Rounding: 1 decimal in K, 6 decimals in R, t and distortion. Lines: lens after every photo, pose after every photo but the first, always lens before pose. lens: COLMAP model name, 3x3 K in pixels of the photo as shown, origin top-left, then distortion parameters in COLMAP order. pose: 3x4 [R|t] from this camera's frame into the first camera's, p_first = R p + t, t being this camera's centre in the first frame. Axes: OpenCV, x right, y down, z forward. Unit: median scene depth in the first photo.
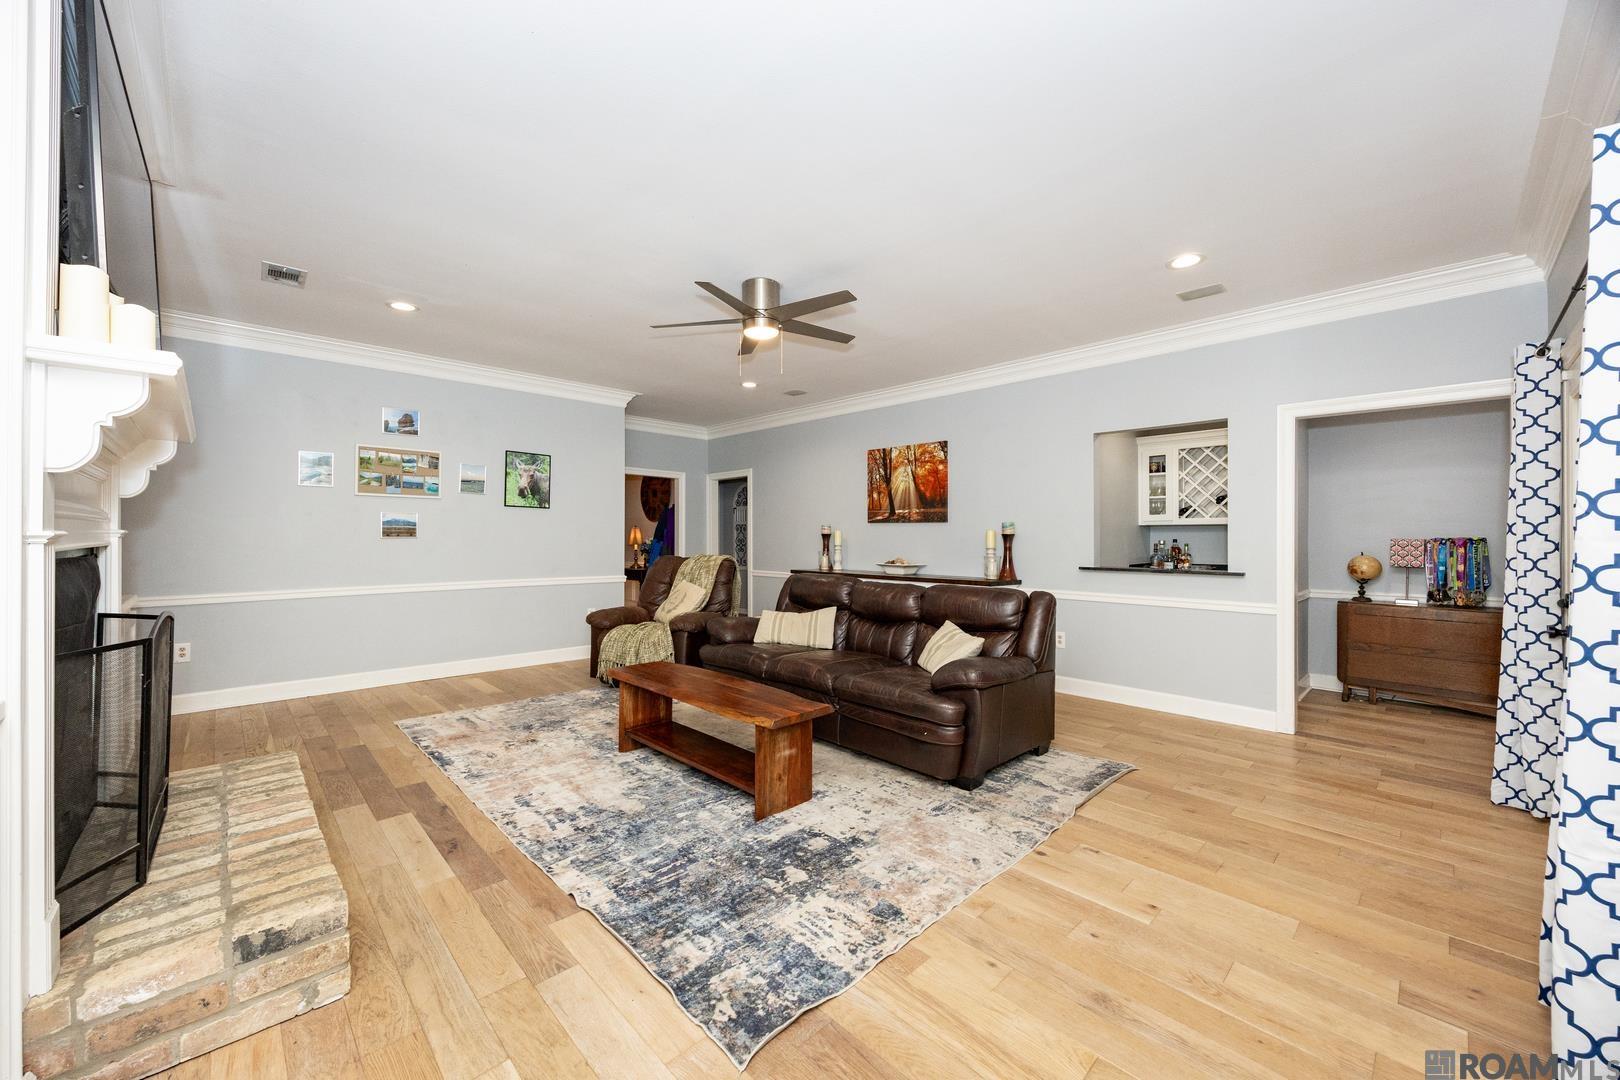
lens RADIAL K [[628.1, 0, 814.7], [0, 628.1, 534.8], [0, 0, 1]] dist [0.000935, -0.000041]
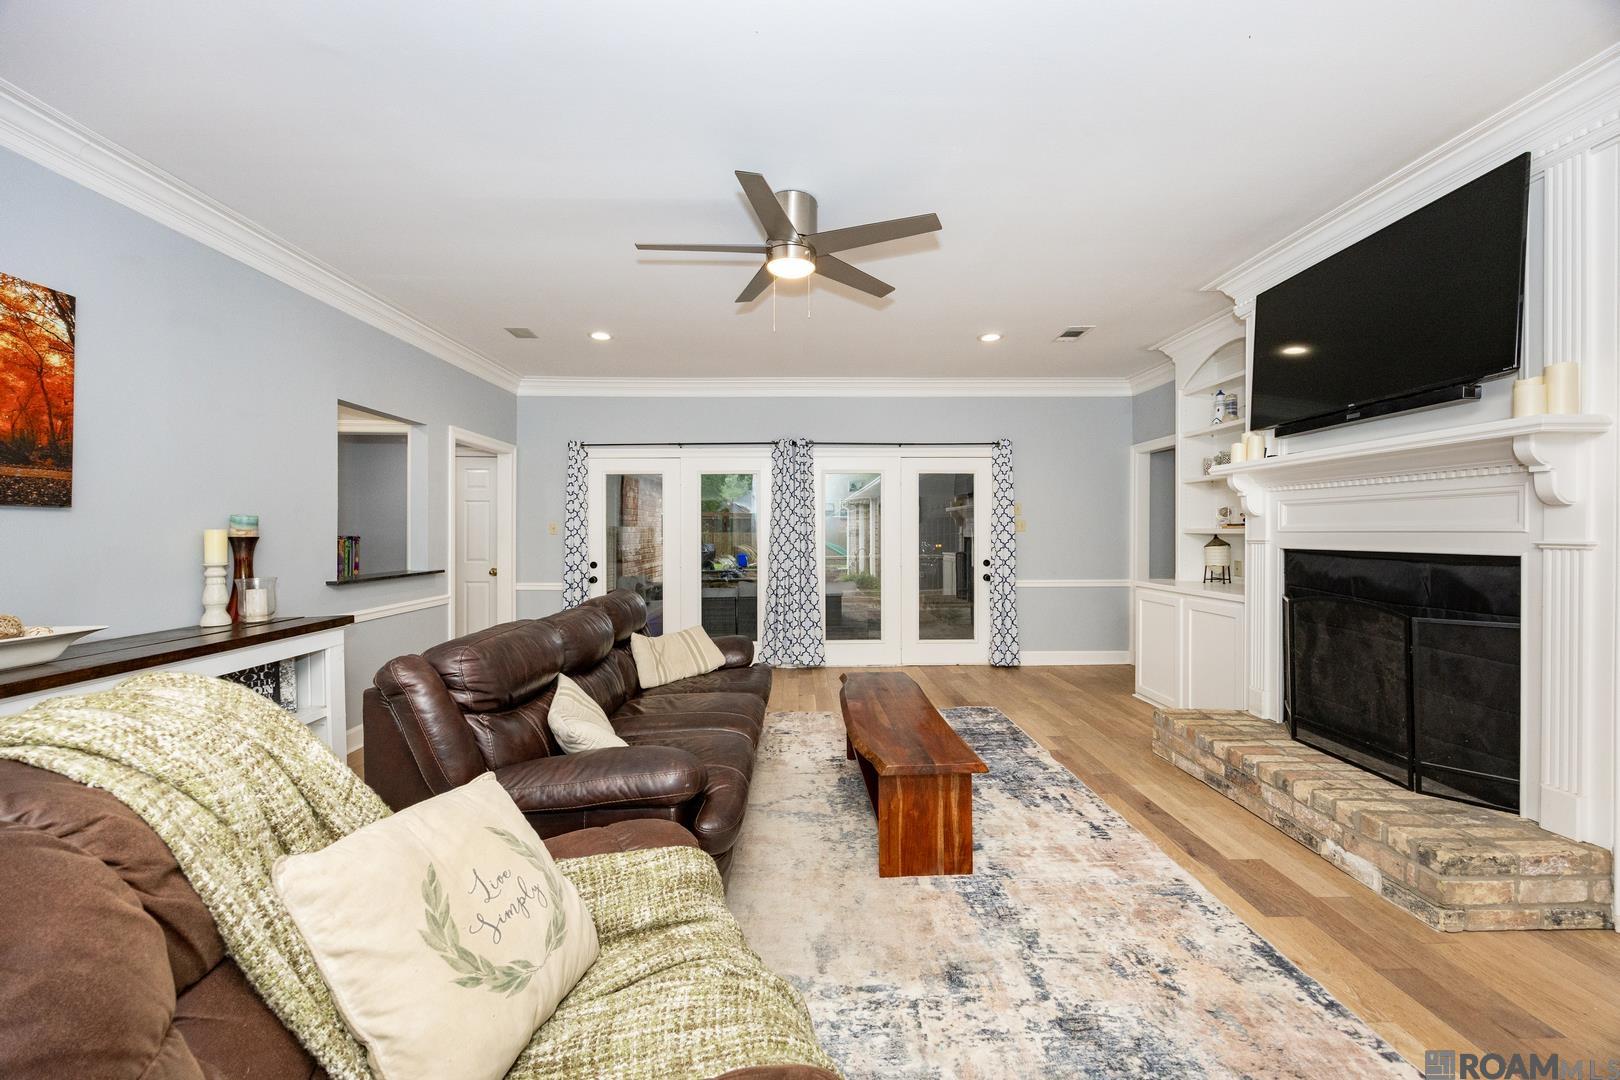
lens RADIAL K [[628.1, 0, 813.9], [0, 628.1, 533.8], [0, 0, 1]] dist [0.000935, -0.000041]
pose [[-0.740258, -0.004900, 0.672305, -0.776845], [-0.000978, 0.999980, 0.006211, -0.014387], [-0.672323, 0.003940, -0.740248, 1.972332]]
